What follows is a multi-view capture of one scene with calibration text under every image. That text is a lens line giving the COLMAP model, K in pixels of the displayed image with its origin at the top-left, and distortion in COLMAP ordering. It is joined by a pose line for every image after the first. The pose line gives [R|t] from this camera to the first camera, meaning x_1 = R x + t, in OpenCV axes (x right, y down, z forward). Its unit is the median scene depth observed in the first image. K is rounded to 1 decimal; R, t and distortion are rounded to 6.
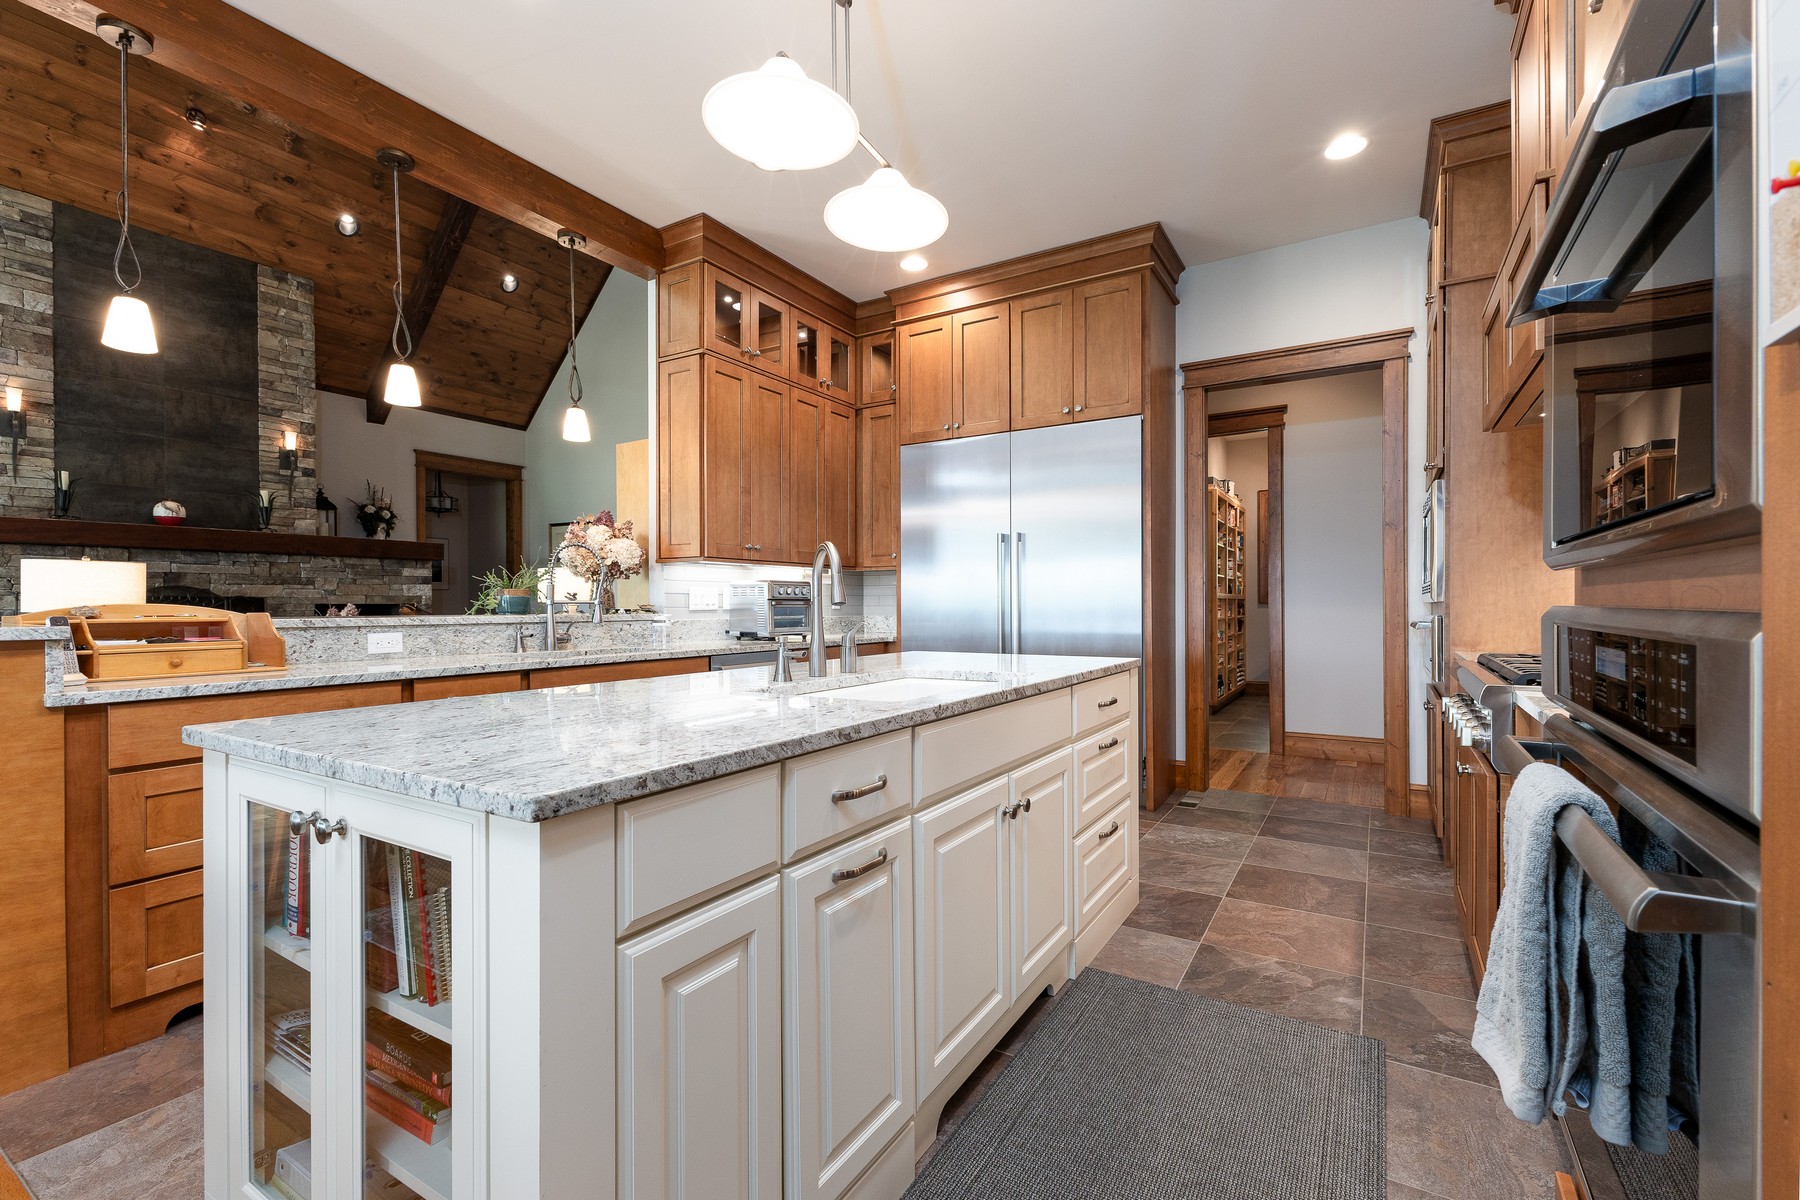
lens RADIAL K [[777.8, 0, 902.2], [0, 777.8, 594.3], [0, 0, 1]] dist [0.007847, -0.000031]
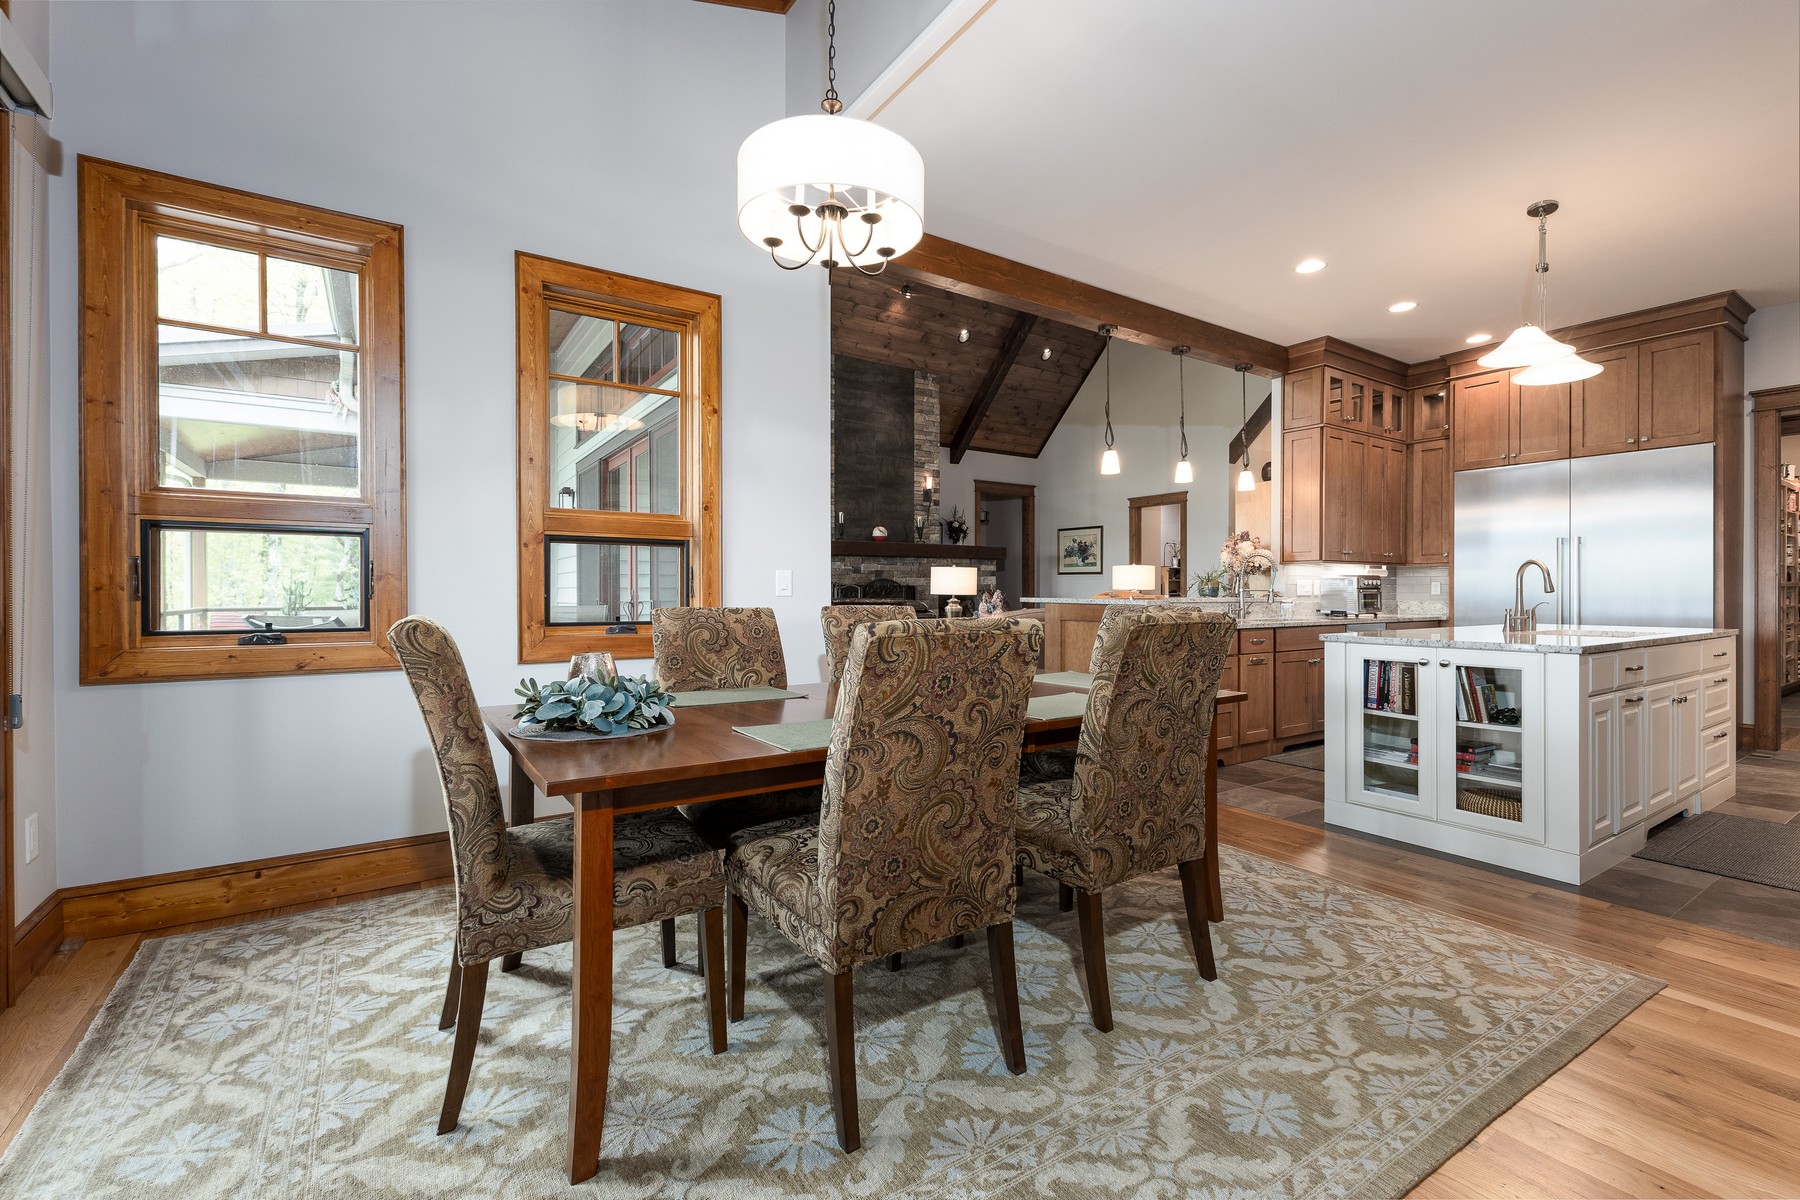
lens RADIAL K [[773.1, 0, 902.2], [0, 773.1, 586.0], [0, 0, 1]] dist [0.023028, -0.009338]
pose [[0.909231, 0.000375, -0.416292, -0.312383], [0.002807, 0.999971, 0.007033, -0.009111], [0.416282, -0.007563, 0.909204, -0.612525]]
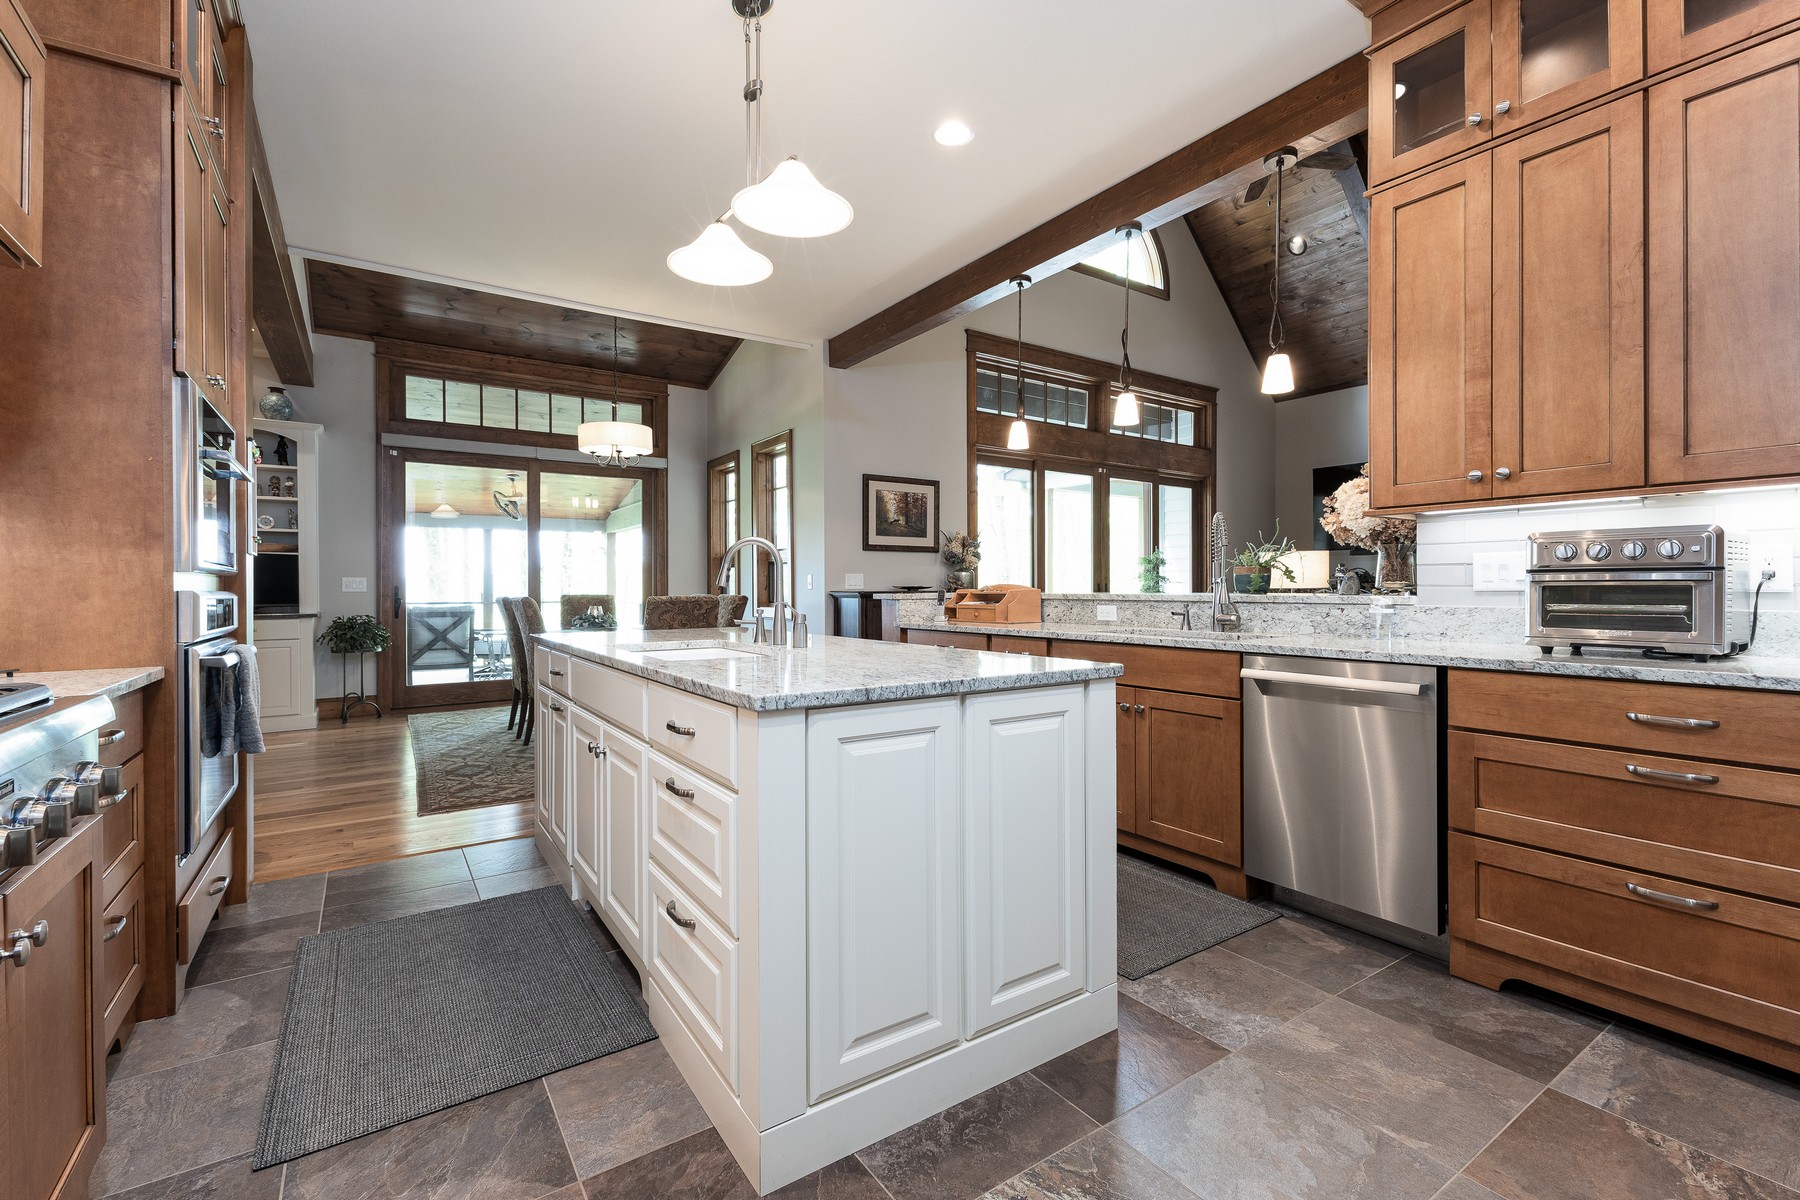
lens RADIAL K [[780.3, 0, 897.3], [0, 780.3, 588.1], [0, 0, 1]] dist [0.002070, 0.000161]
pose [[-0.420792, 0.002909, -0.907152, 0.425501], [0.015073, 0.999879, -0.003786, 0.012867], [0.907032, -0.015266, -0.420785, 0.776333]]
